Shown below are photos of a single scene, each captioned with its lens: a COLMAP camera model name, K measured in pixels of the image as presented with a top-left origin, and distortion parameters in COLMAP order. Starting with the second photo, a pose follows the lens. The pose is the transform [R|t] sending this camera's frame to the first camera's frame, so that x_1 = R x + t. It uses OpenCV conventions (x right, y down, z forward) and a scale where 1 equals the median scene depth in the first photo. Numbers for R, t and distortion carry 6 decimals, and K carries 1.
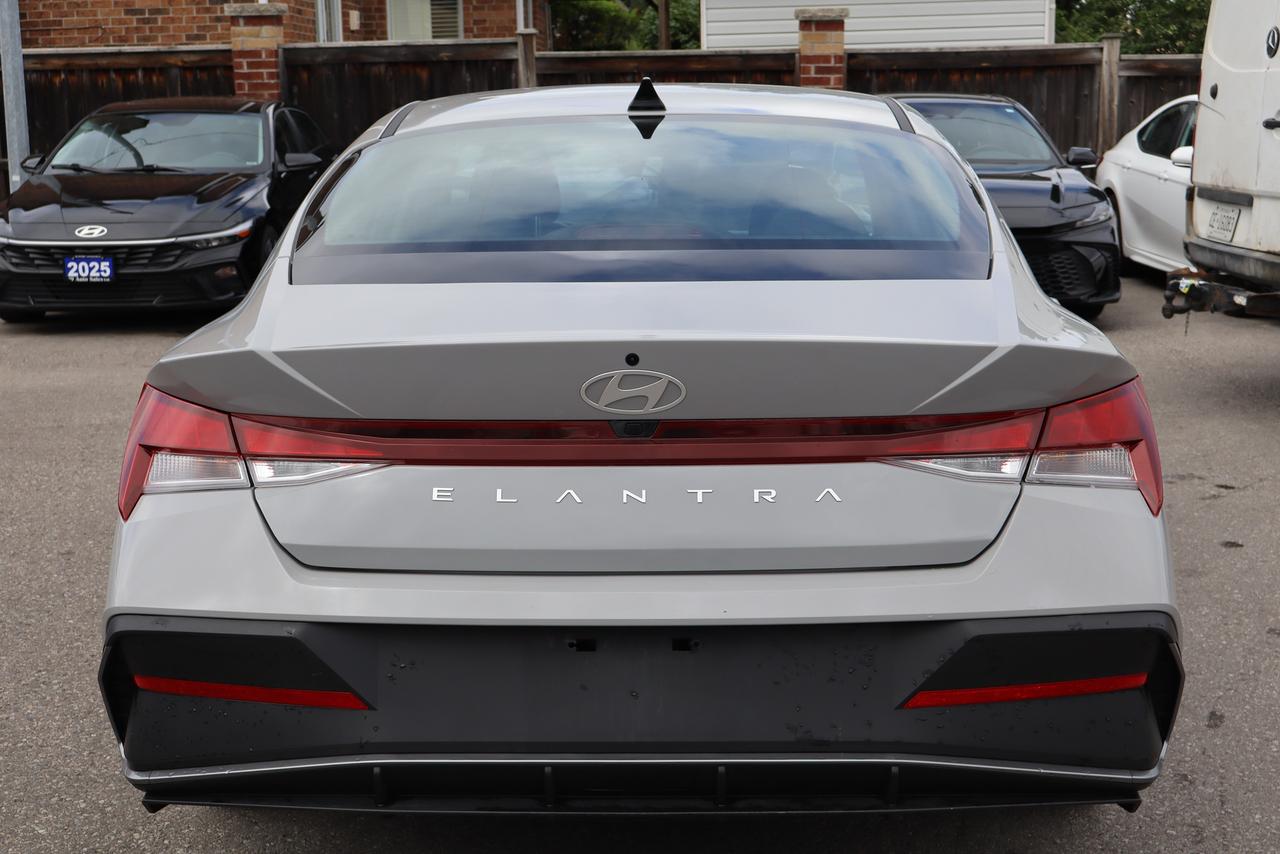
lens RADIAL K [[1689.4, 0, 640.0], [0, 1689.4, 427.0], [0, 0, 1]] dist [0.007843, -0.019083]
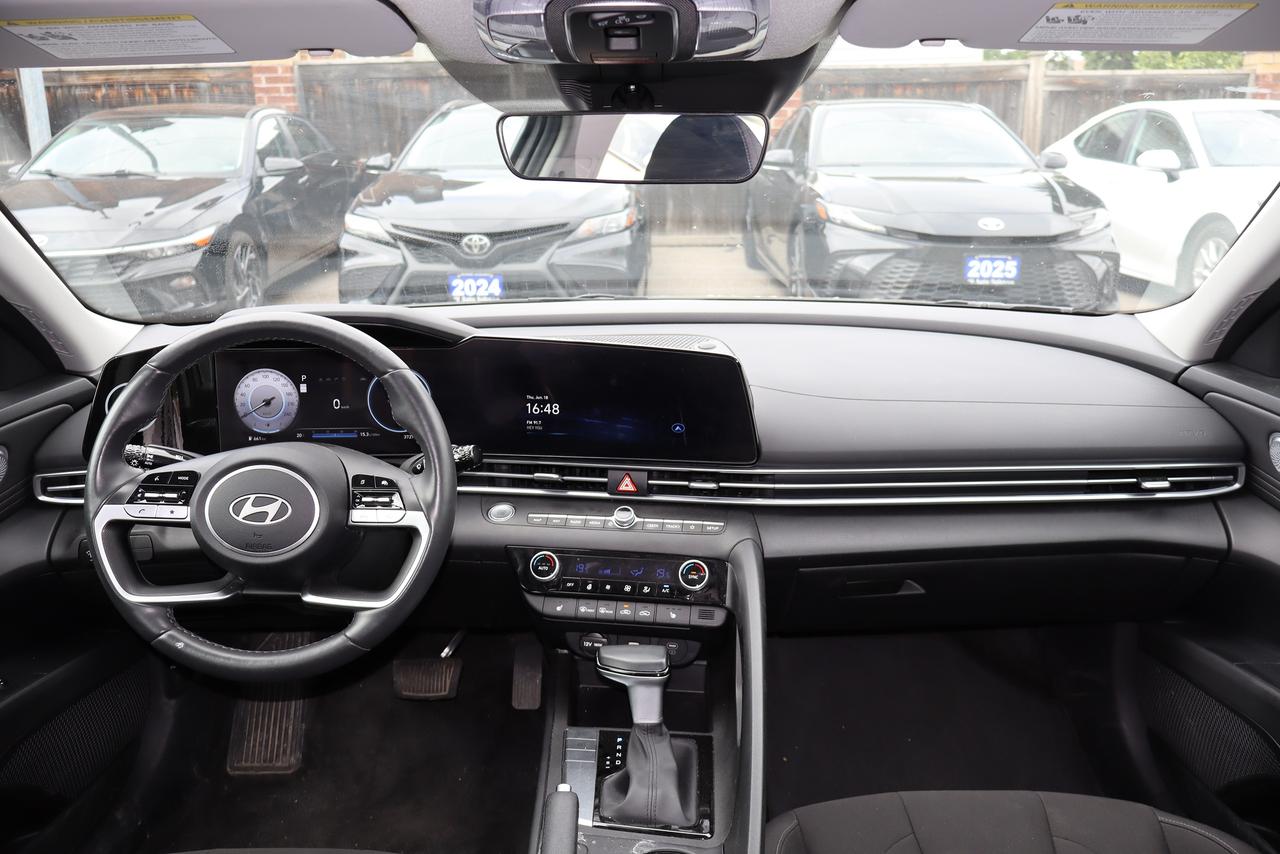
lens RADIAL K [[1058.5, 0, 640.0], [0, 1058.5, 427.0], [0, 0, 1]] dist [-0.006488, 0.003204]
pose [[0.999829, -0.004868, 0.017823, 0.001082], [0.003421, 0.996758, 0.080383, -0.041377], [-0.018156, -0.080308, 0.996605, 0.283578]]
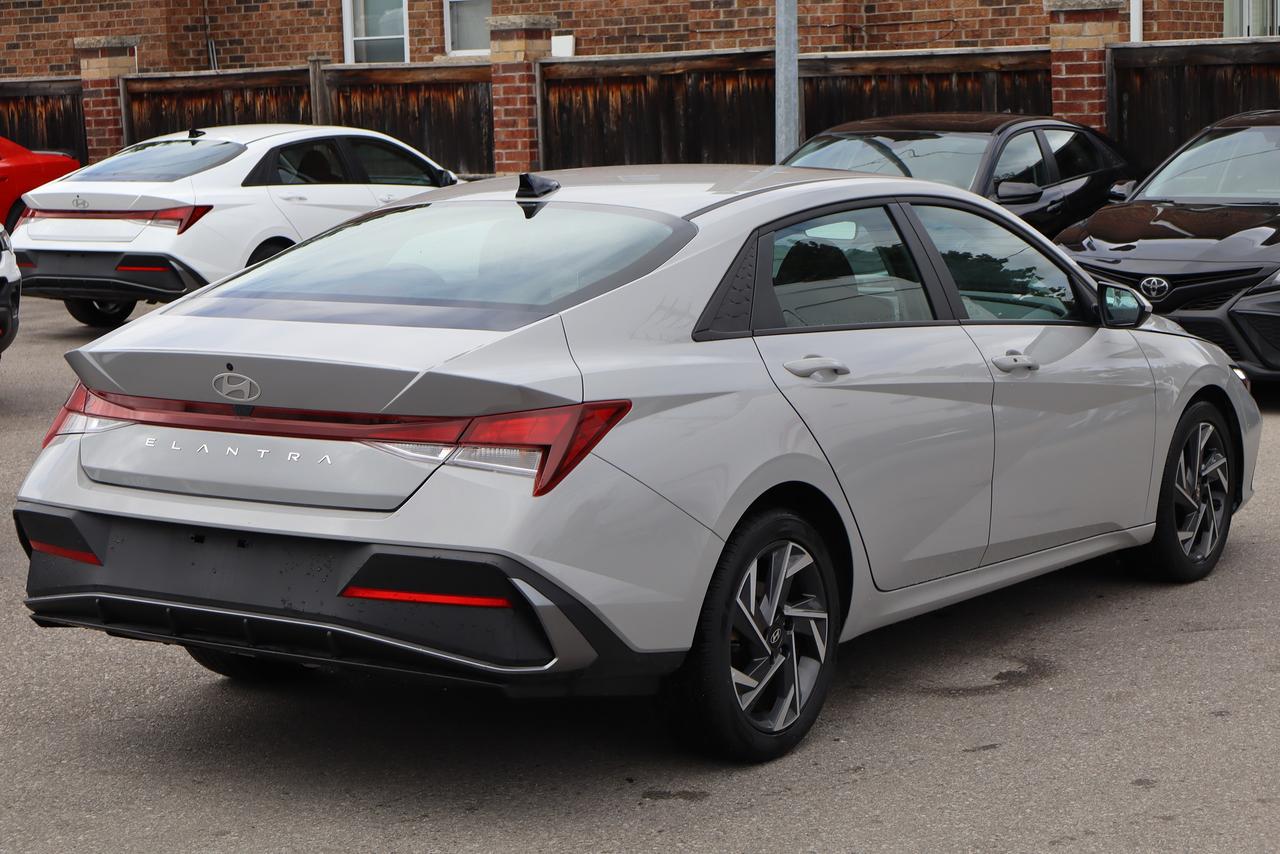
lens RADIAL K [[2543.5, 0, 640.0], [0, 2543.5, 427.0], [0, 0, 1]] dist [-0.037642, 0.078309]
pose [[0.839343, 0.068362, -0.539286, 0.274222], [-0.094673, 0.995283, -0.021182, 0.005401], [0.535294, 0.068834, 0.841856, -0.142273]]
